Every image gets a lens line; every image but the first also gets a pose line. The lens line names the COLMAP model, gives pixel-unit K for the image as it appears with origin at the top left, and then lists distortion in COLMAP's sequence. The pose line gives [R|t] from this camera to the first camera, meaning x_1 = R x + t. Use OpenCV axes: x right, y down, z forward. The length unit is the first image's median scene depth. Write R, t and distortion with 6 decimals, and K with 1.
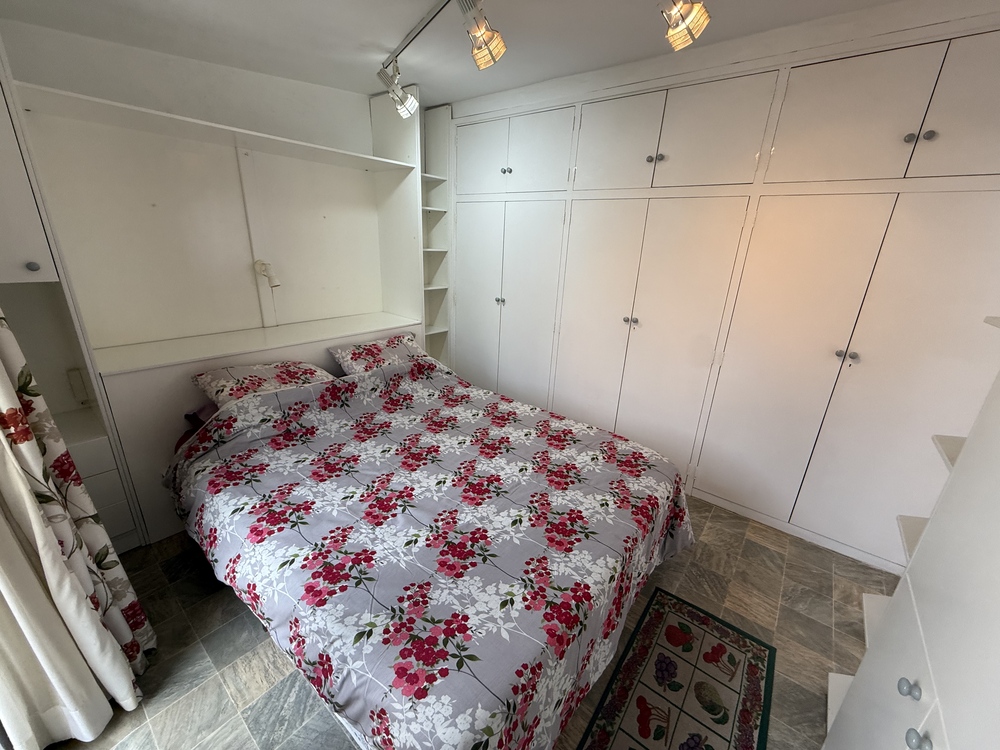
lens RADIAL K [[397.6, 0, 498.4], [0, 397.6, 375.1], [0, 0, 1]] dist [-0.000663, -0.000195]
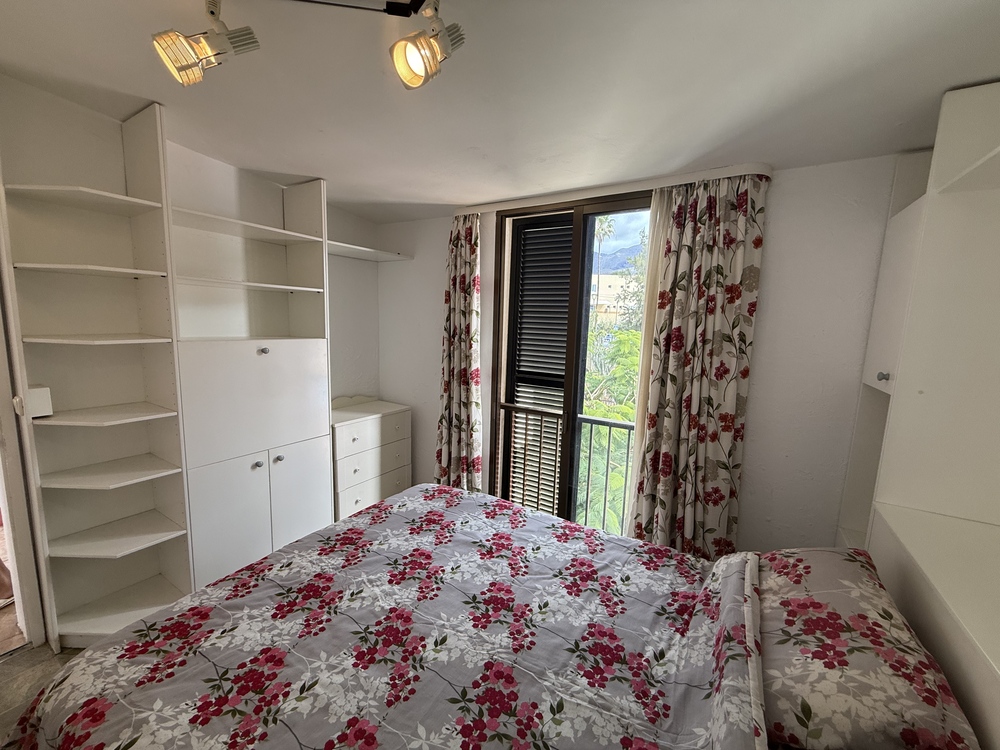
lens RADIAL K [[397.6, 0, 495.8], [0, 397.6, 376.9], [0, 0, 1]] dist [-0.000663, -0.000195]
pose [[-0.989456, -0.052327, -0.135049, -0.081666], [-0.107532, 0.890058, 0.442983, -0.523706], [0.097021, 0.452834, -0.886300, 1.538724]]
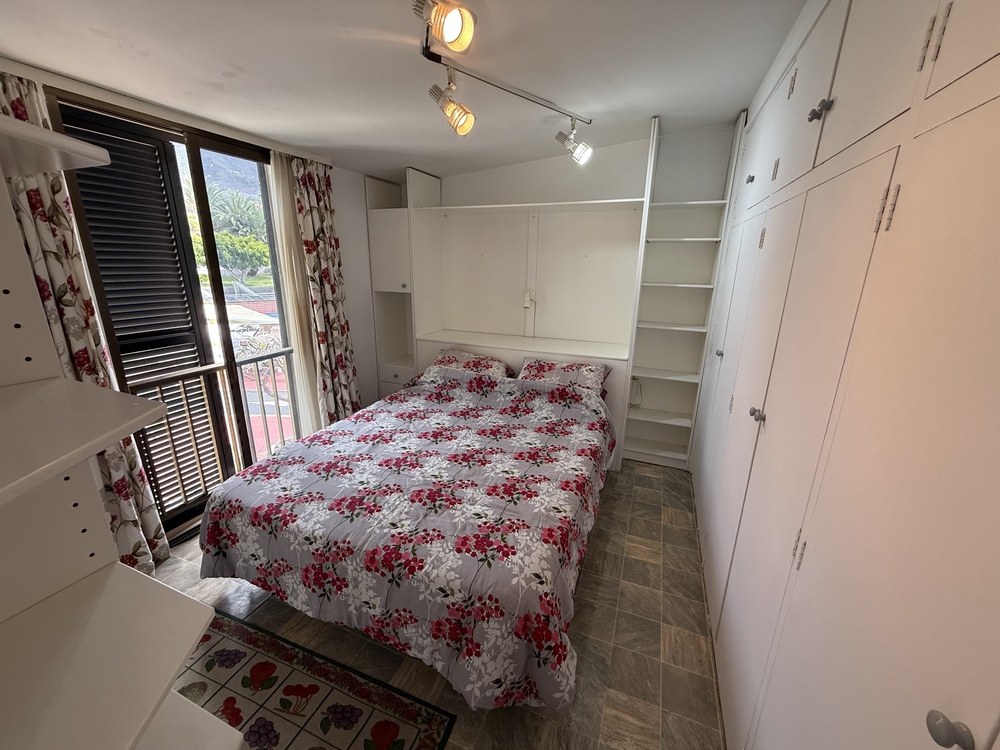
lens RADIAL K [[397.6, 0, 496.0], [0, 397.6, 375.5], [0, 0, 1]] dist [-0.000663, -0.000195]
pose [[0.289807, 0.229888, -0.929066, 1.074295], [-0.310865, 0.940703, 0.135798, -0.227065], [0.905193, 0.249459, 0.344086, 0.709825]]
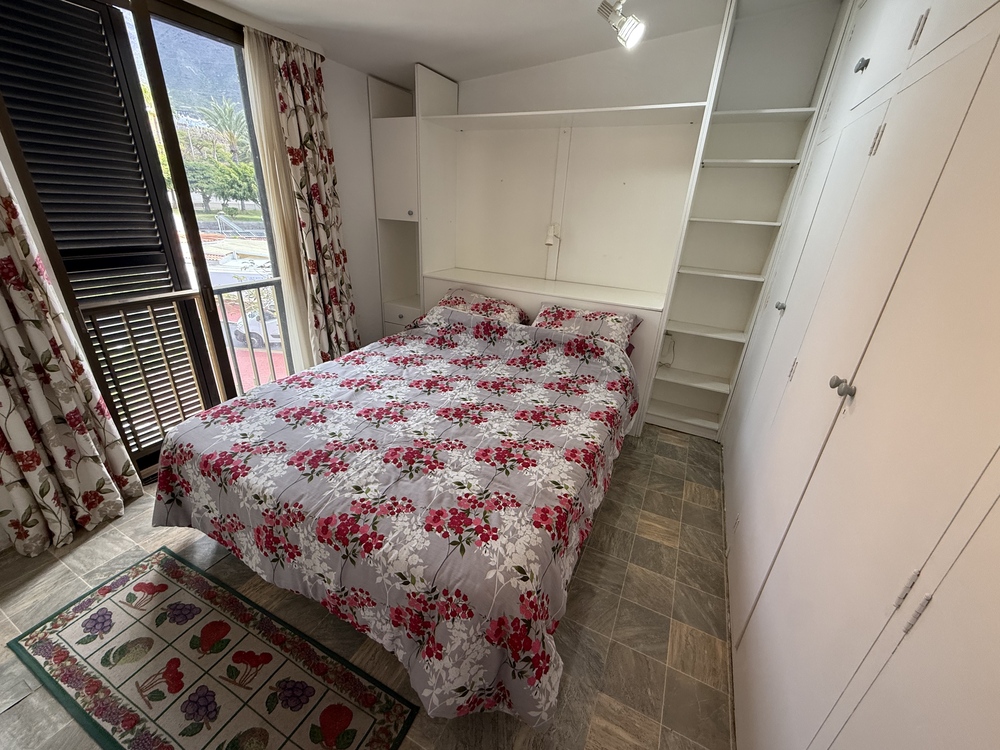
lens RADIAL K [[397.6, 0, 495.9], [0, 397.6, 375.5], [0, 0, 1]] dist [-0.000663, -0.000195]
pose [[0.214305, 0.358719, -0.908512, 0.908809], [-0.351711, 0.896071, 0.270843, -0.201939], [0.911248, 0.261490, 0.318197, 0.839045]]
